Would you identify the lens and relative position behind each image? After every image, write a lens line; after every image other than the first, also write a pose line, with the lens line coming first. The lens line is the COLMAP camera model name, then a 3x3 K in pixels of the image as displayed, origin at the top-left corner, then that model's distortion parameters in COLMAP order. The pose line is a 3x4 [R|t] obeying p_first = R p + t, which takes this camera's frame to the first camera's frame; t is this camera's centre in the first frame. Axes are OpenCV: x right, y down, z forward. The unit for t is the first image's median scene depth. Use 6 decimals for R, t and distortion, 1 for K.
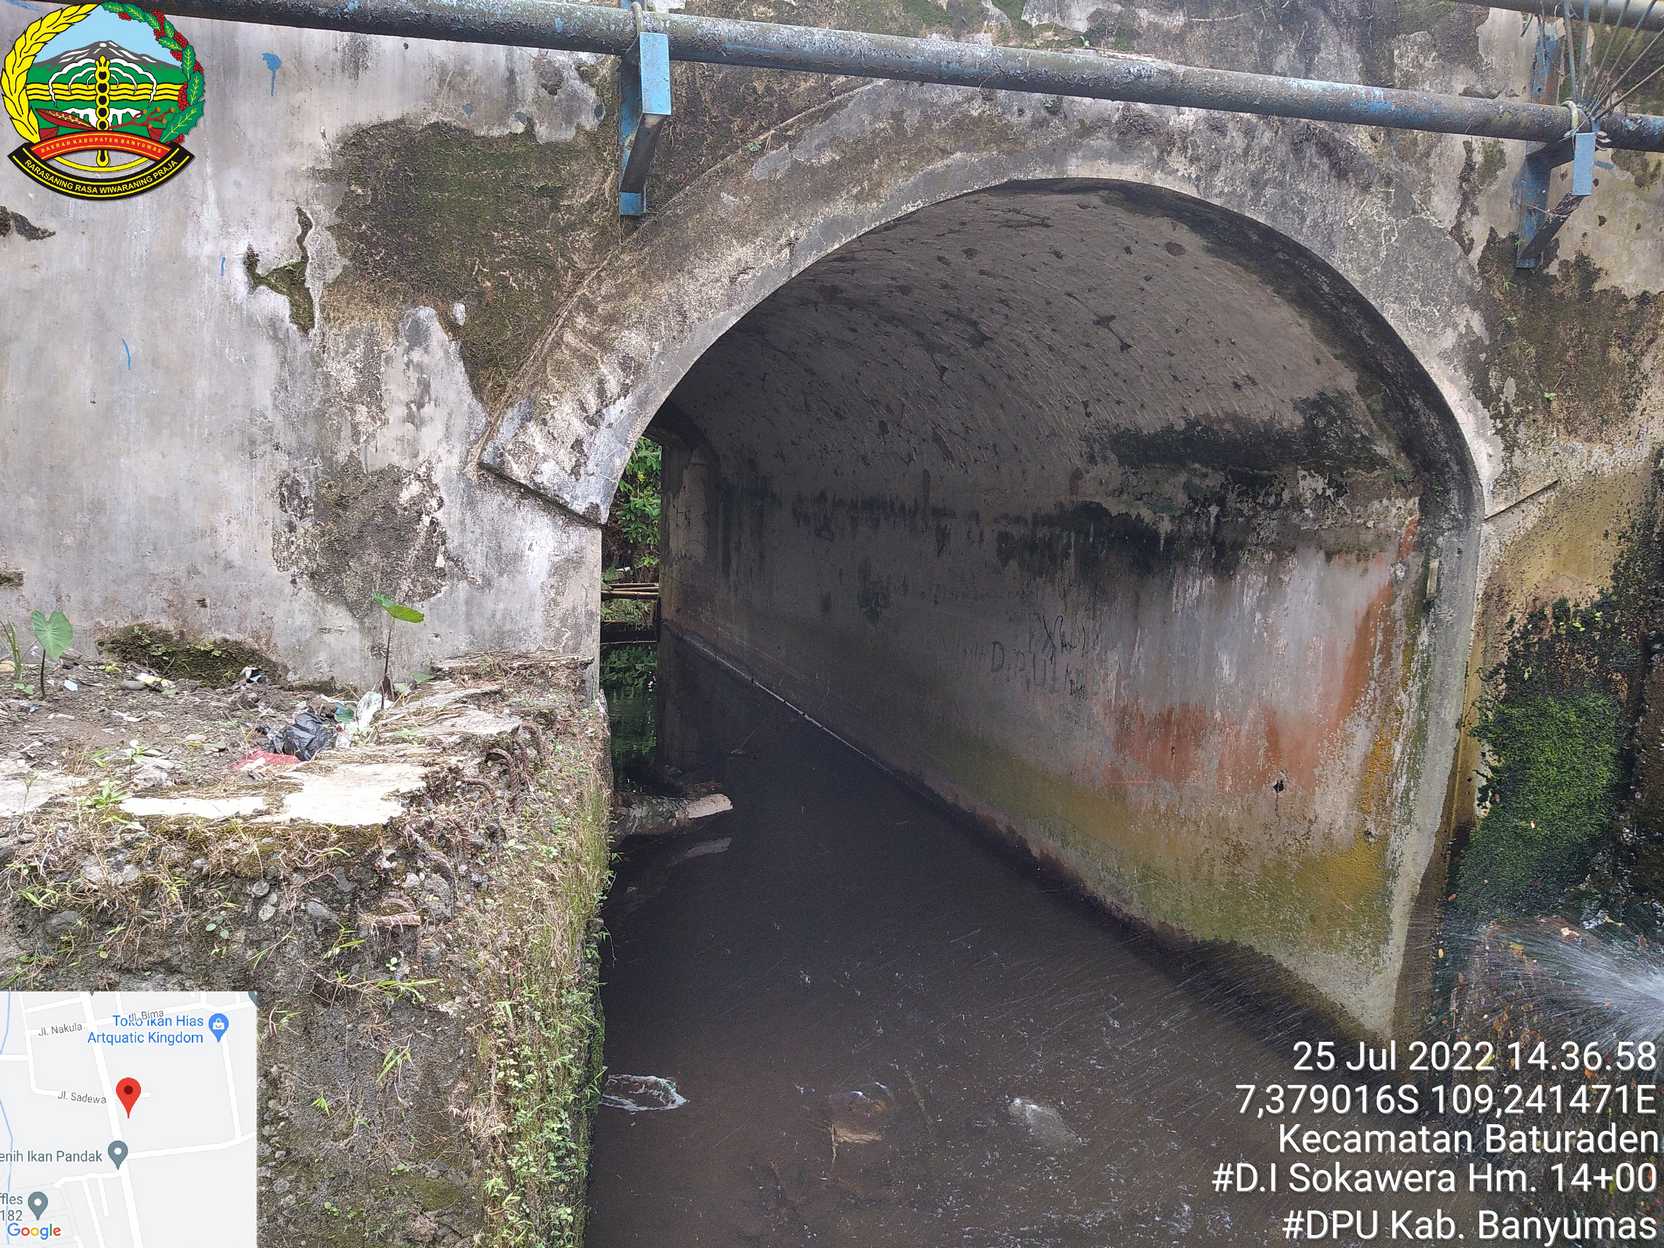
lens RADIAL K [[1385.3, 0, 826.3], [0, 1385.3, 622.7], [0, 0, 1]] dist [0.046201, -0.103390]
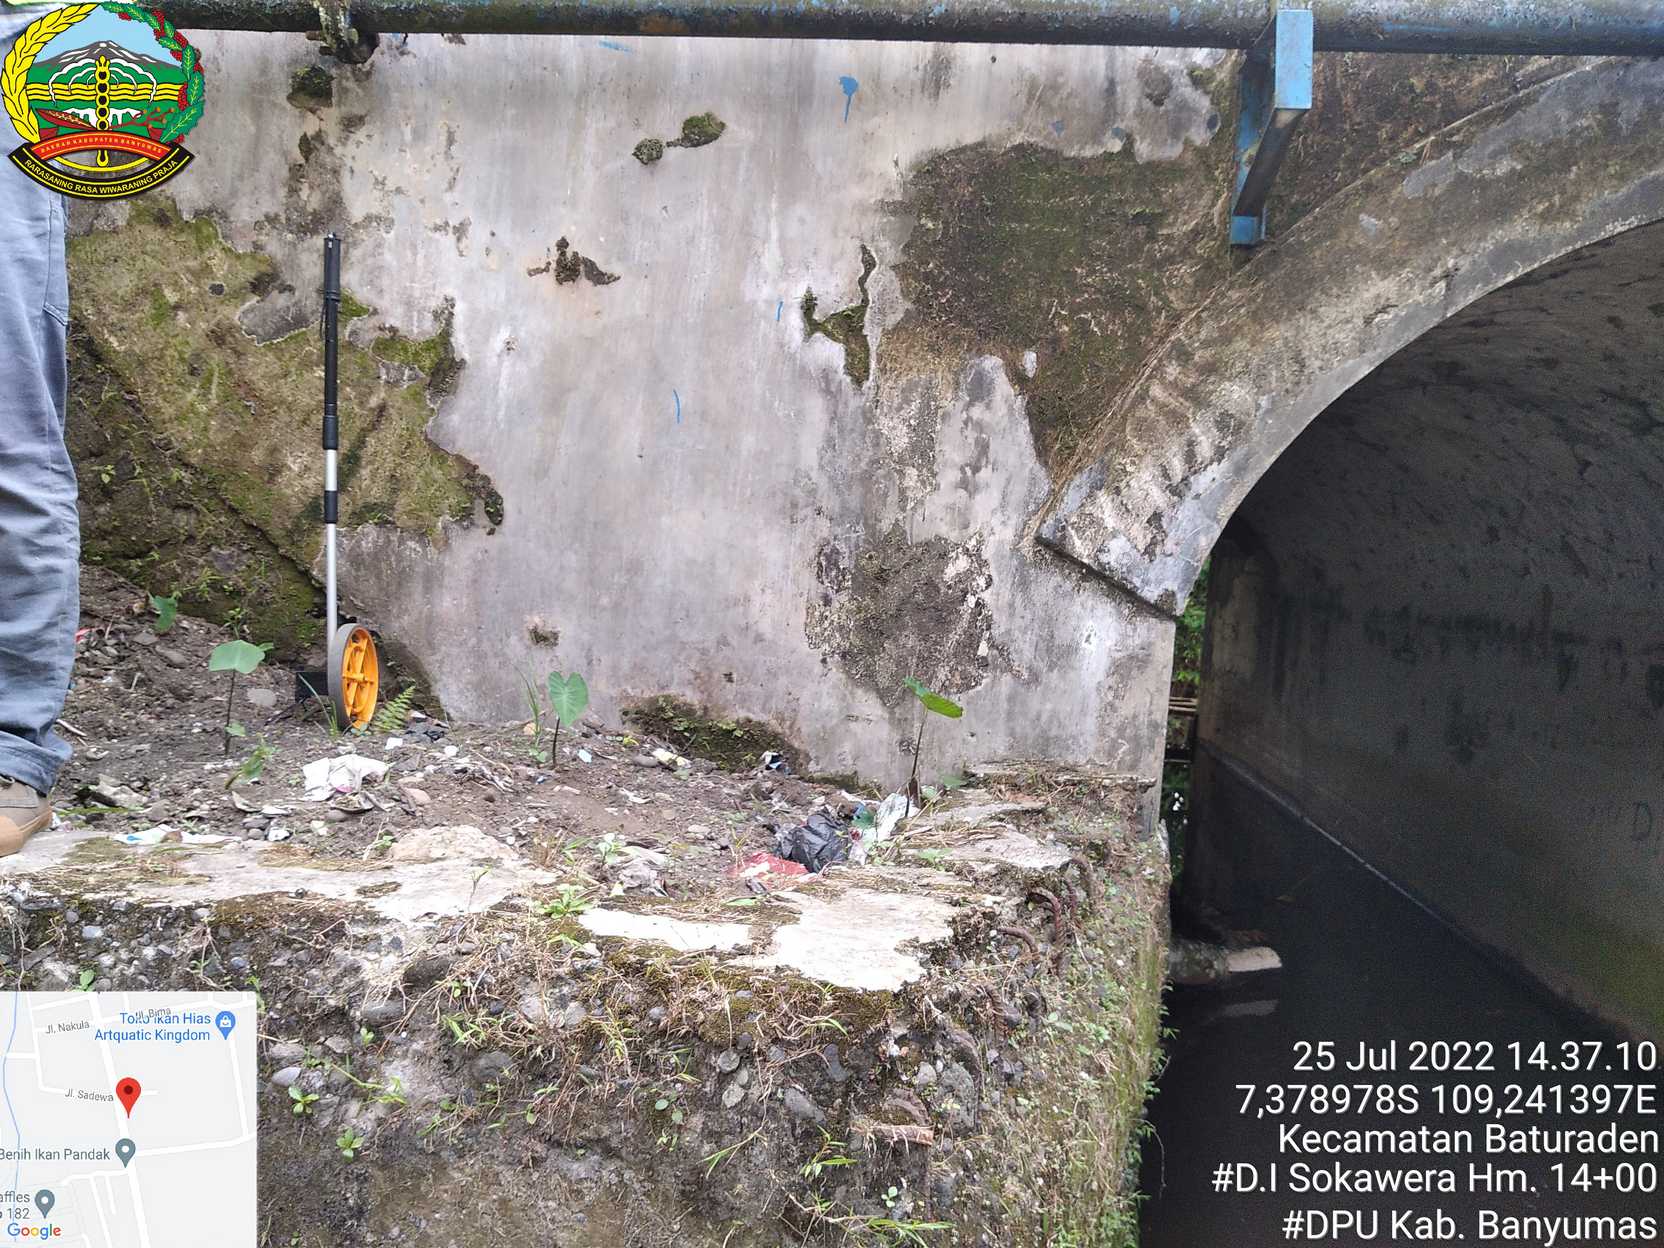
lens RADIAL K [[1385.3, 0, 829.5], [0, 1385.3, 630.9], [0, 0, 1]] dist [0.046201, -0.103390]
pose [[0.929313, 0.058216, -0.364674, -0.055430], [-0.084830, 0.994742, -0.057376, 0.001830], [0.359417, 0.084256, 0.929366, 0.171624]]
